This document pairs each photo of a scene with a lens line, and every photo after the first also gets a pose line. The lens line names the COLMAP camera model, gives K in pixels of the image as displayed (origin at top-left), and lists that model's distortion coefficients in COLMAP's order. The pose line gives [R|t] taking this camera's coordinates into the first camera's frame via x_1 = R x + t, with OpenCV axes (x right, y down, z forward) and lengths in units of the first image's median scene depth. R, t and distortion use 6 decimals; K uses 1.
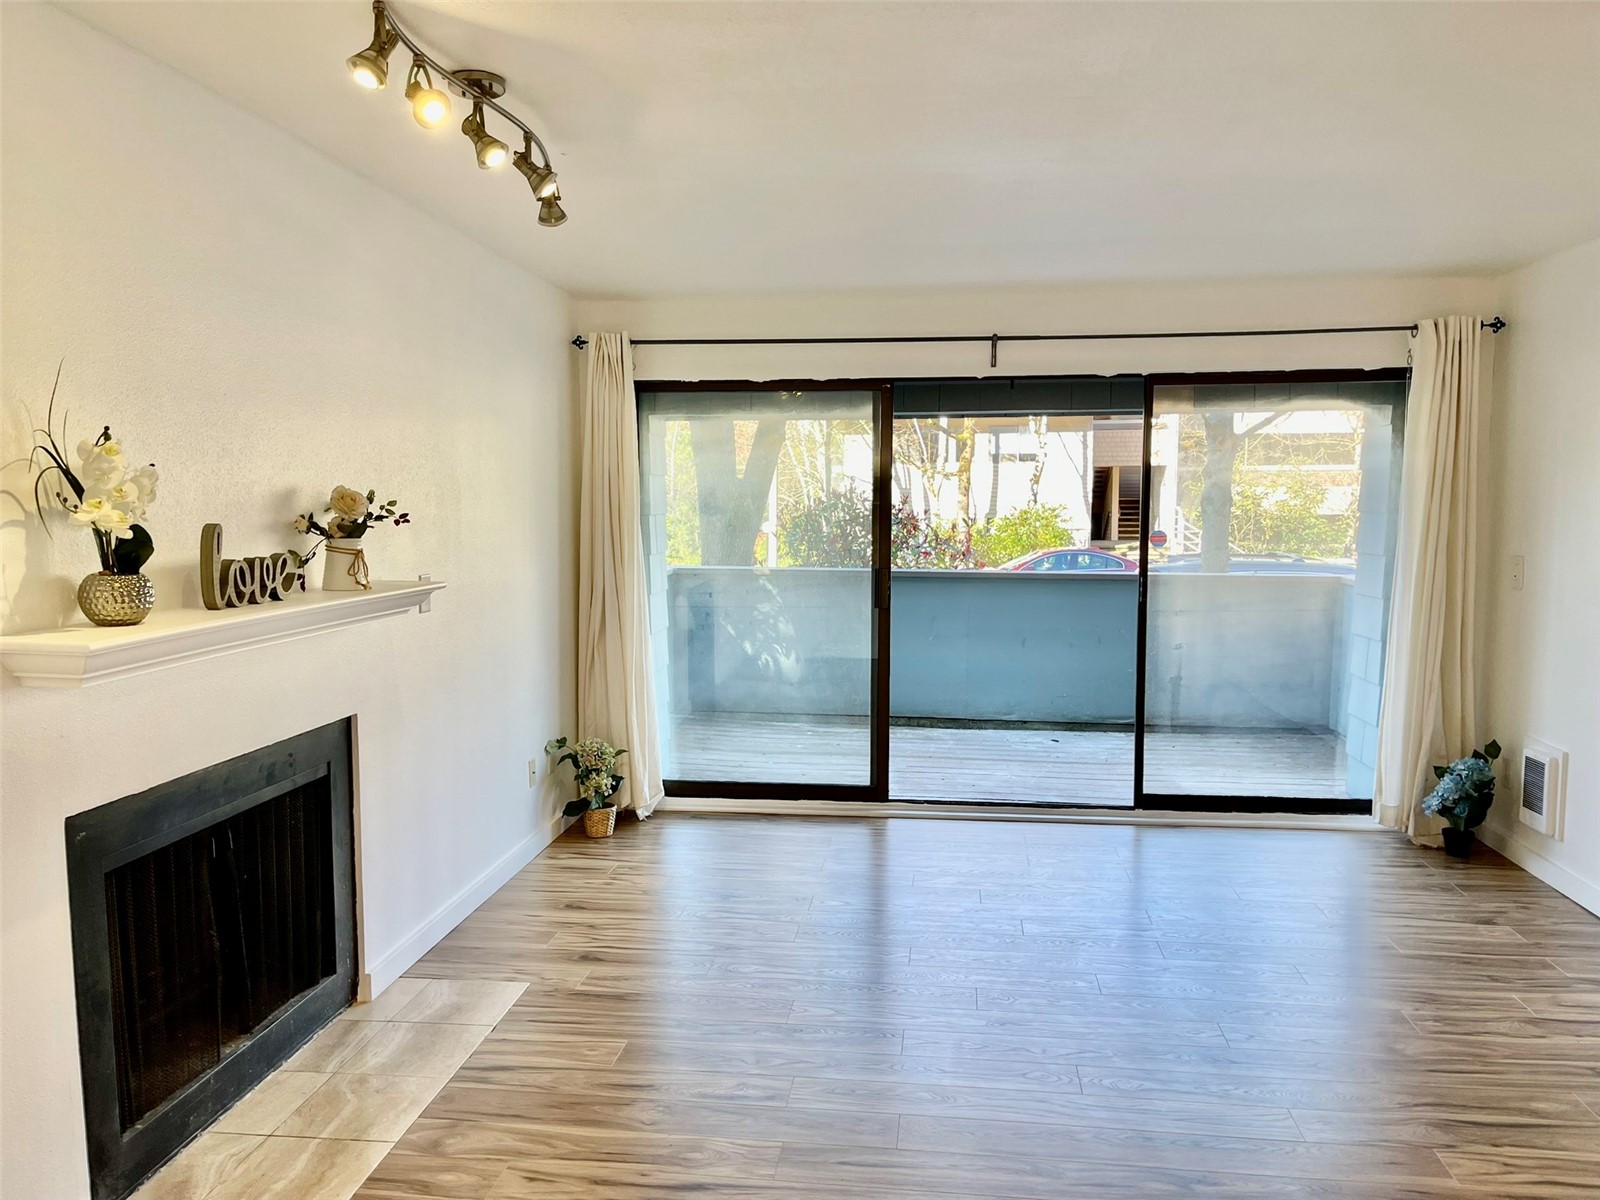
lens RADIAL K [[1209.9, 0, 800.0], [0, 1209.9, 600.0], [0, 0, 1]] dist [0.060240, -0.061066]
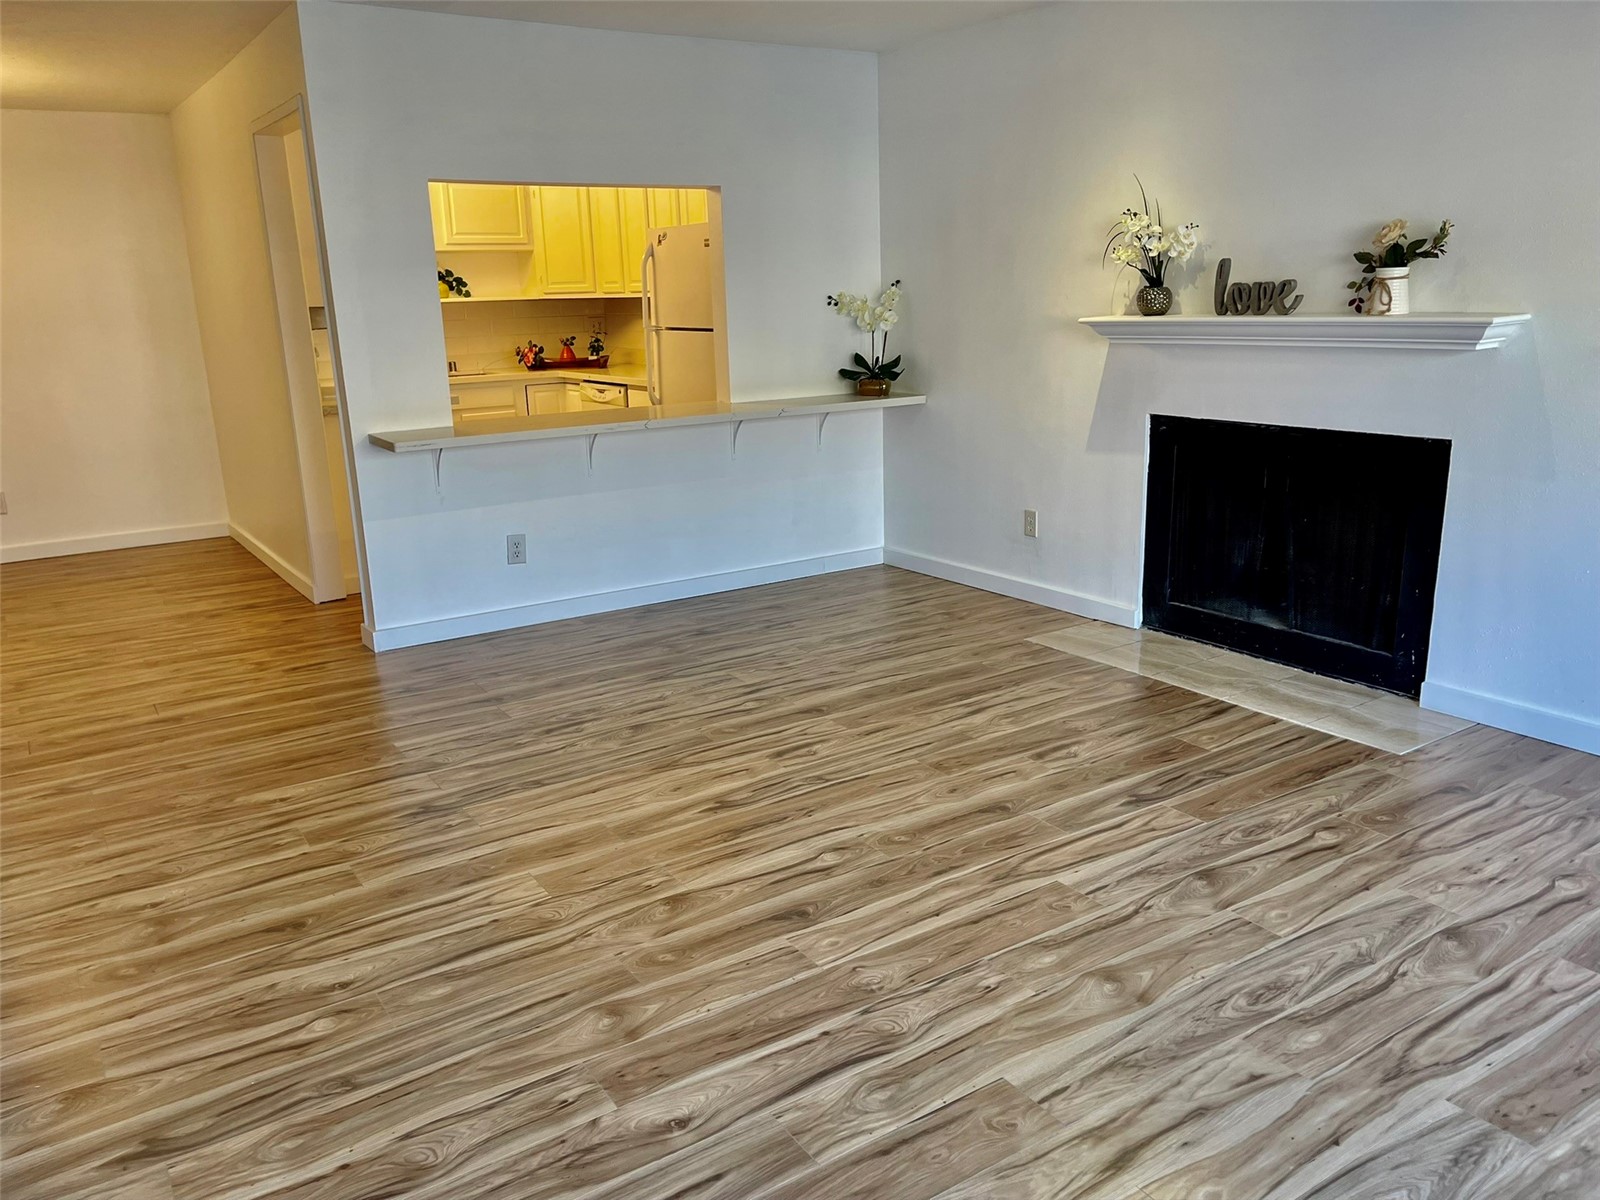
lens RADIAL K [[1209.9, 0, 800.0], [0, 1209.9, 600.0], [0, 0, 1]] dist [0.060240, -0.061066]
pose [[-0.757616, 0.181144, -0.627060, 0.821528], [-0.025994, 0.951581, 0.306296, -0.092641], [0.652183, 0.248355, -0.716225, 1.557504]]
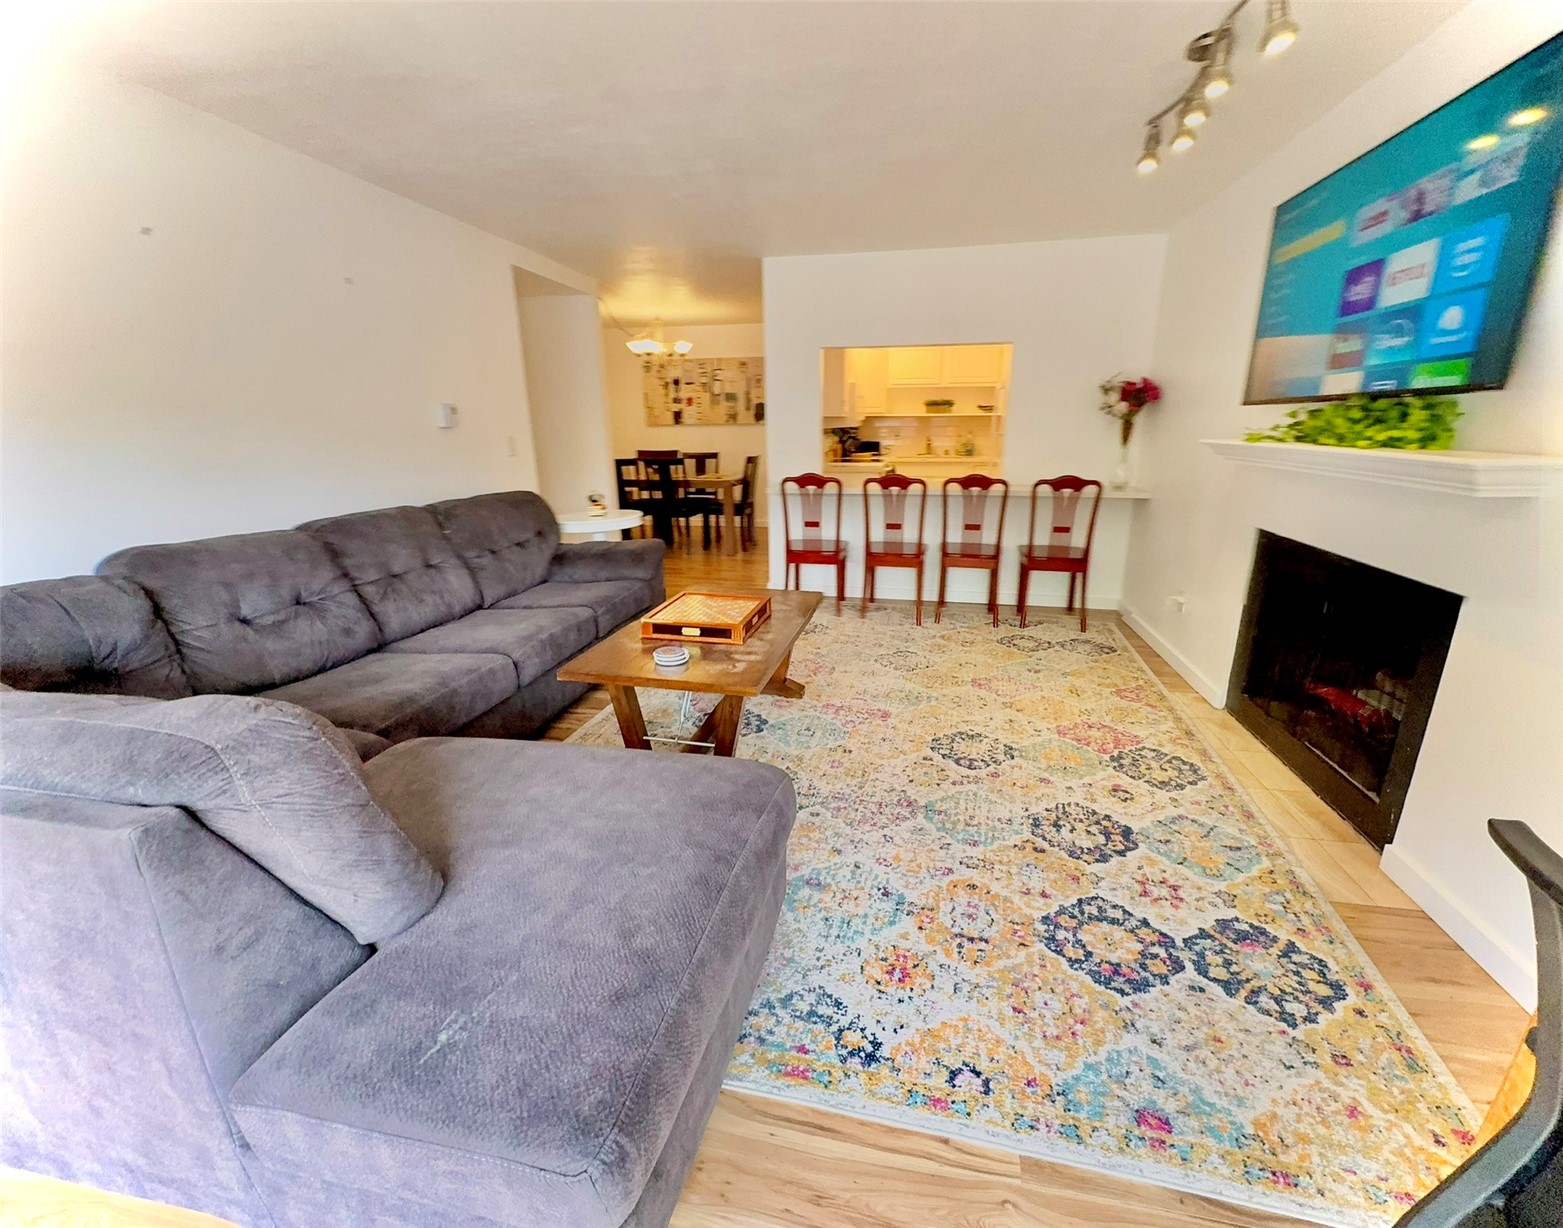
lens RADIAL K [[662.7, 0, 800.4], [0, 662.7, 613.0], [0, 0, 1]] dist [0.000393, 0.000093]
pose [[-0.998115, -0.013008, 0.059979, 0.120668], [0.009361, 0.933577, 0.358255, -0.088853], [-0.060656, 0.358141, -0.931695, 1.645071]]
